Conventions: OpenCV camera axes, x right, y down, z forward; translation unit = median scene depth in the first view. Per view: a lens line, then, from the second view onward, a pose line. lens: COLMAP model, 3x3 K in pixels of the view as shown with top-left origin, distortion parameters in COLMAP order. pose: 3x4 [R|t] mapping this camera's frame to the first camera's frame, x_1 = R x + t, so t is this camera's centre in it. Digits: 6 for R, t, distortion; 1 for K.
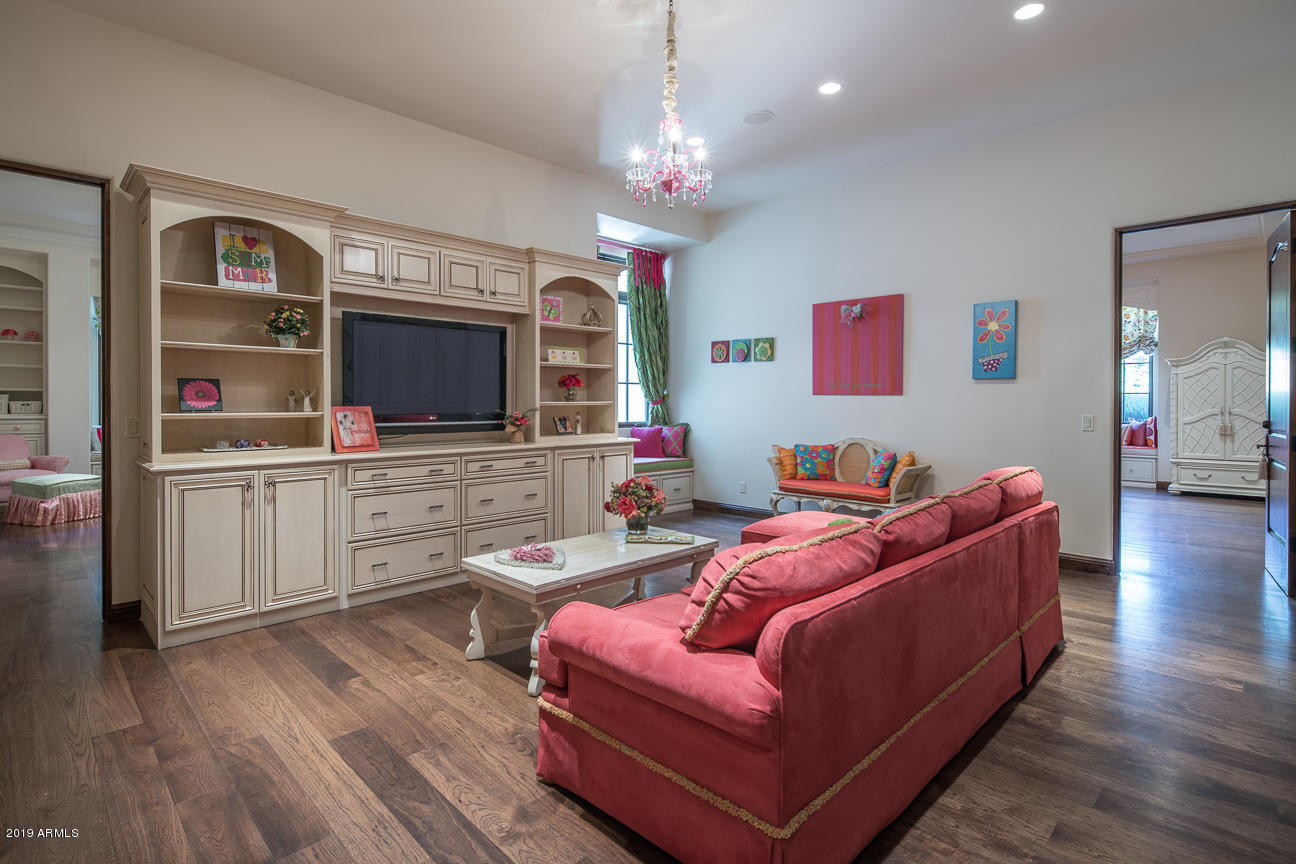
lens RADIAL K [[630.6, 0, 653.0], [0, 630.6, 419.5], [0, 0, 1]] dist [-0.005722, -0.000885]
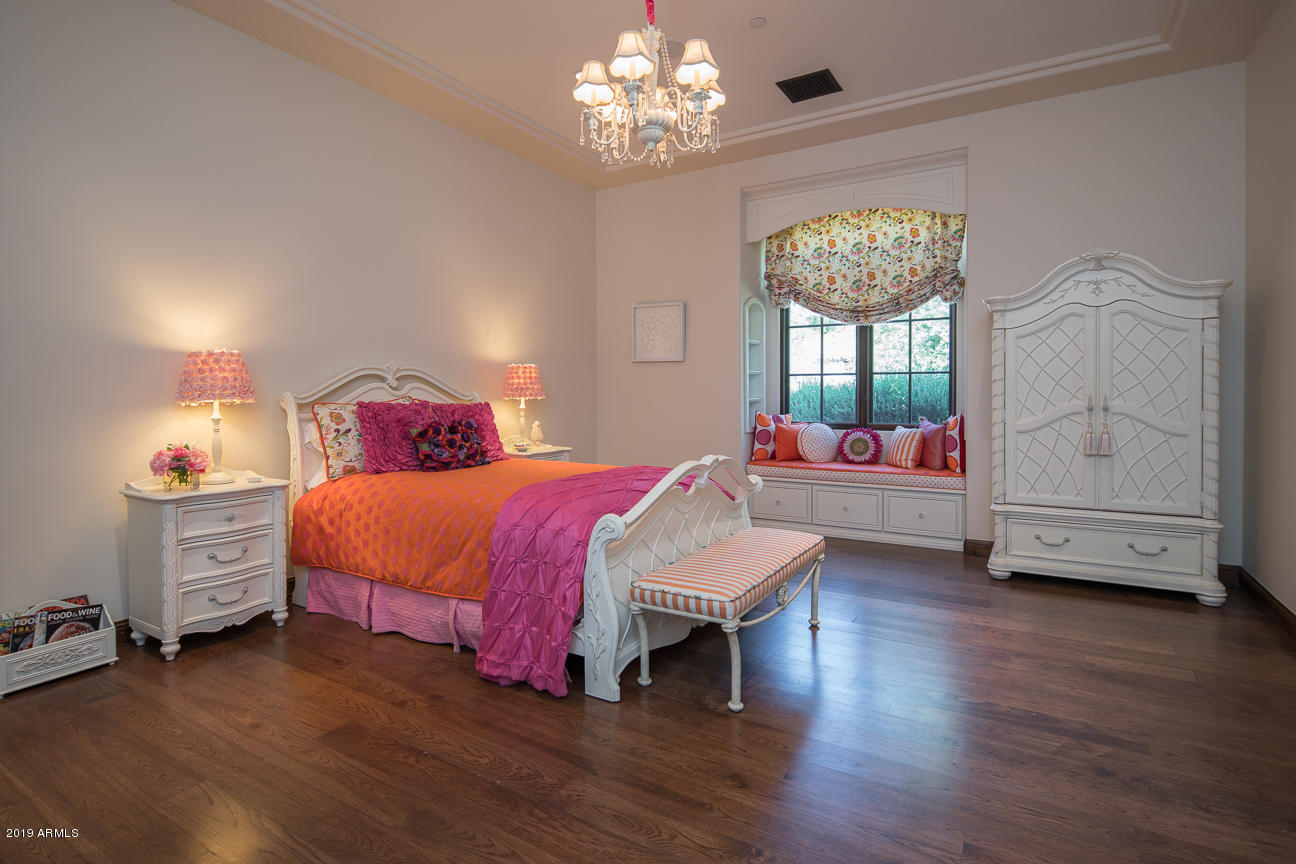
lens RADIAL K [[630.6, 0, 644.7], [0, 630.6, 423.7], [0, 0, 1]] dist [-0.005722, -0.000885]
pose [[0.972068, -0.016427, 0.234124, 0.417056], [0.010871, 0.999628, 0.025001, -0.013285], [-0.234448, -0.021758, 0.971885, 0.547931]]
